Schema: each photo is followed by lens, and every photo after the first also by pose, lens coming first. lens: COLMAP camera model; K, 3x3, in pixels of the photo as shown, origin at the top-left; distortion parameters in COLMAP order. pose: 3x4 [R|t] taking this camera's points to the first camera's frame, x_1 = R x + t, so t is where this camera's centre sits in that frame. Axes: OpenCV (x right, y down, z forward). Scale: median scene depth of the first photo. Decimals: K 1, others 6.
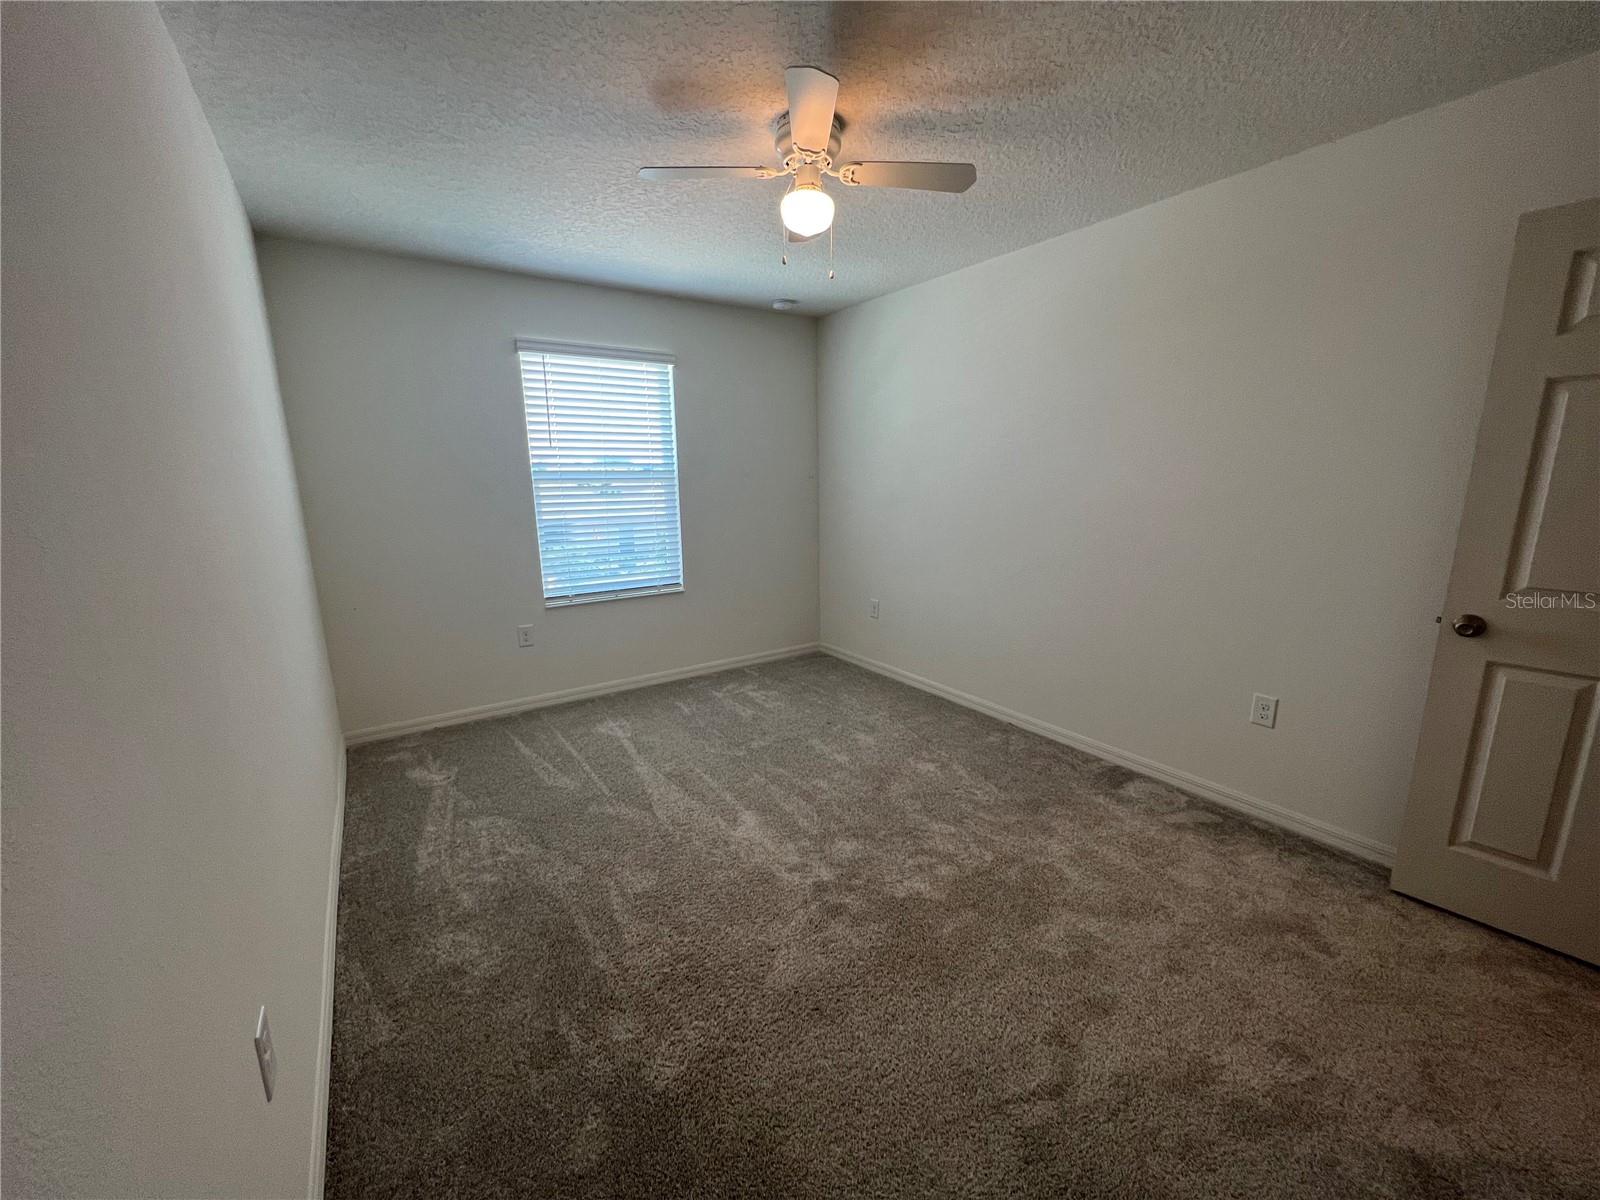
lens RADIAL K [[645.0, 0, 803.8], [0, 645.0, 619.6], [0, 0, 1]] dist [-0.002197, -0.000086]
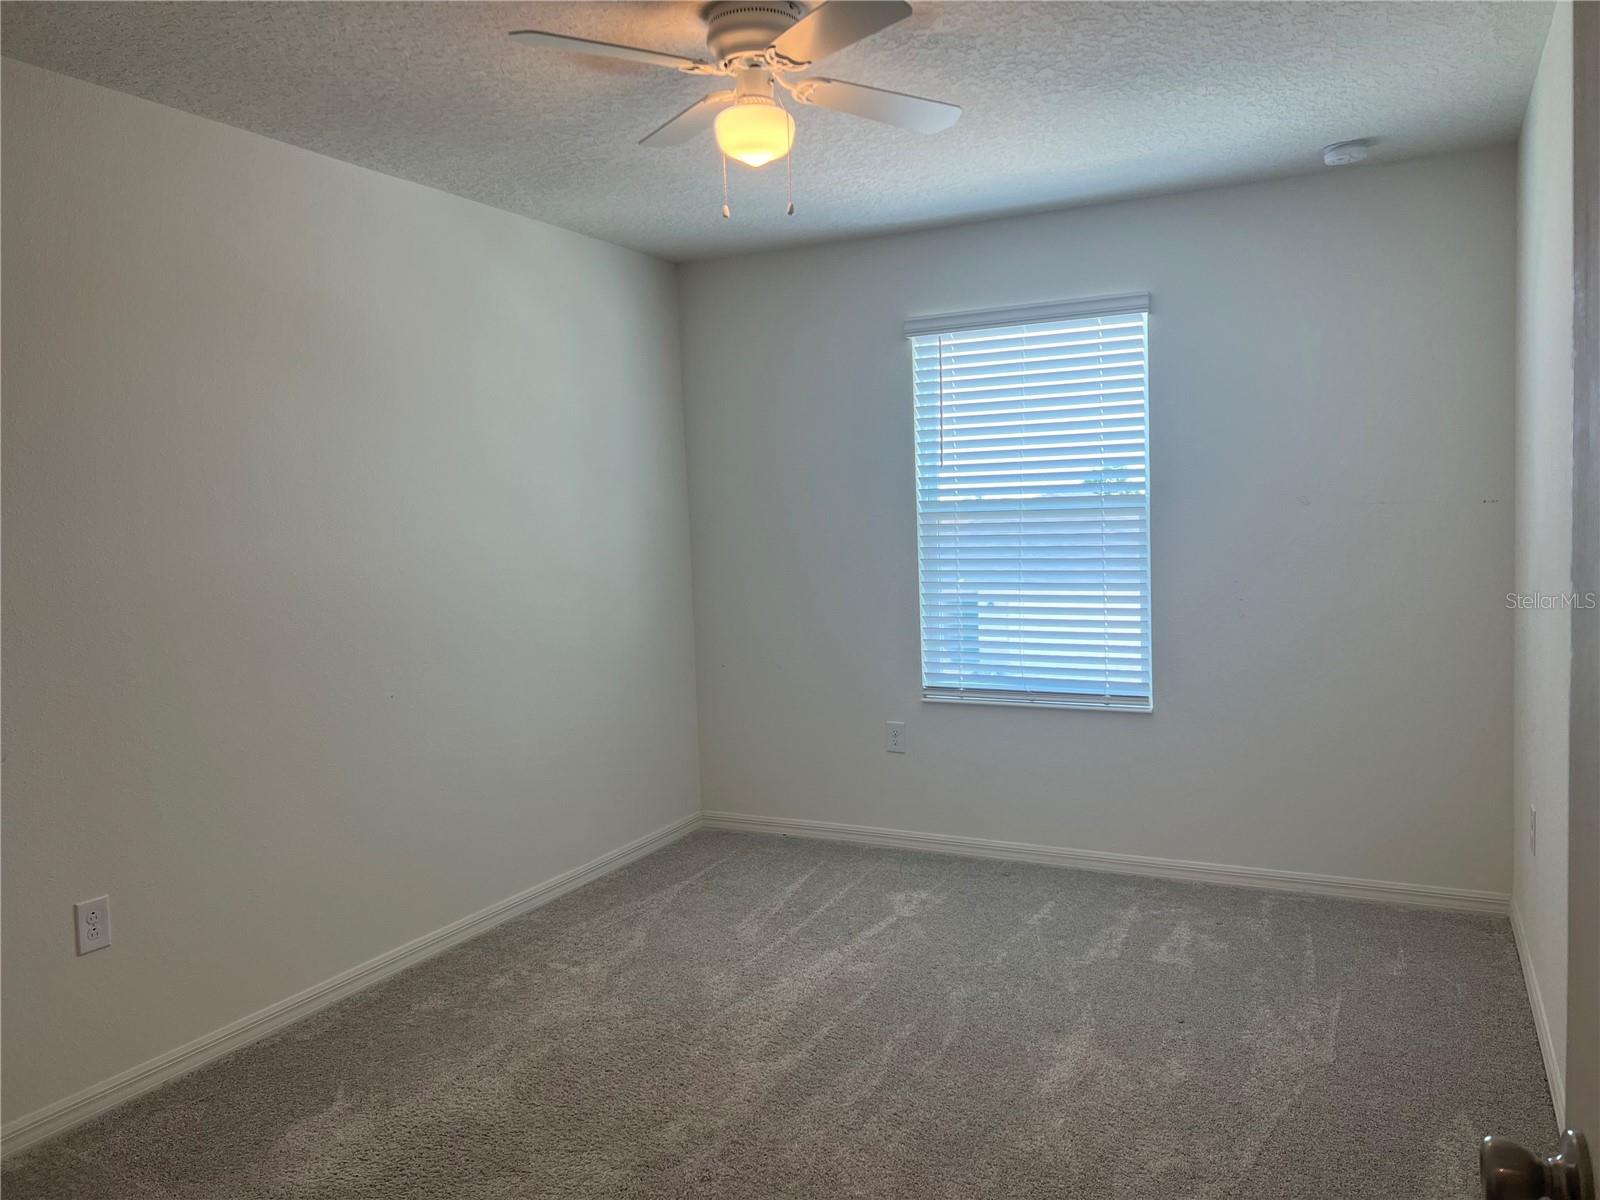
lens RADIAL K [[1198.1, 0, 793.0], [0, 1198.1, 609.9], [0, 0, 1]] dist [0.084624, -0.101316]
pose [[0.474938, 0.061383, -0.877876, 0.672226], [-0.175899, 0.984055, -0.026355, -0.059768], [0.862261, 0.166934, 0.478163, 0.294209]]
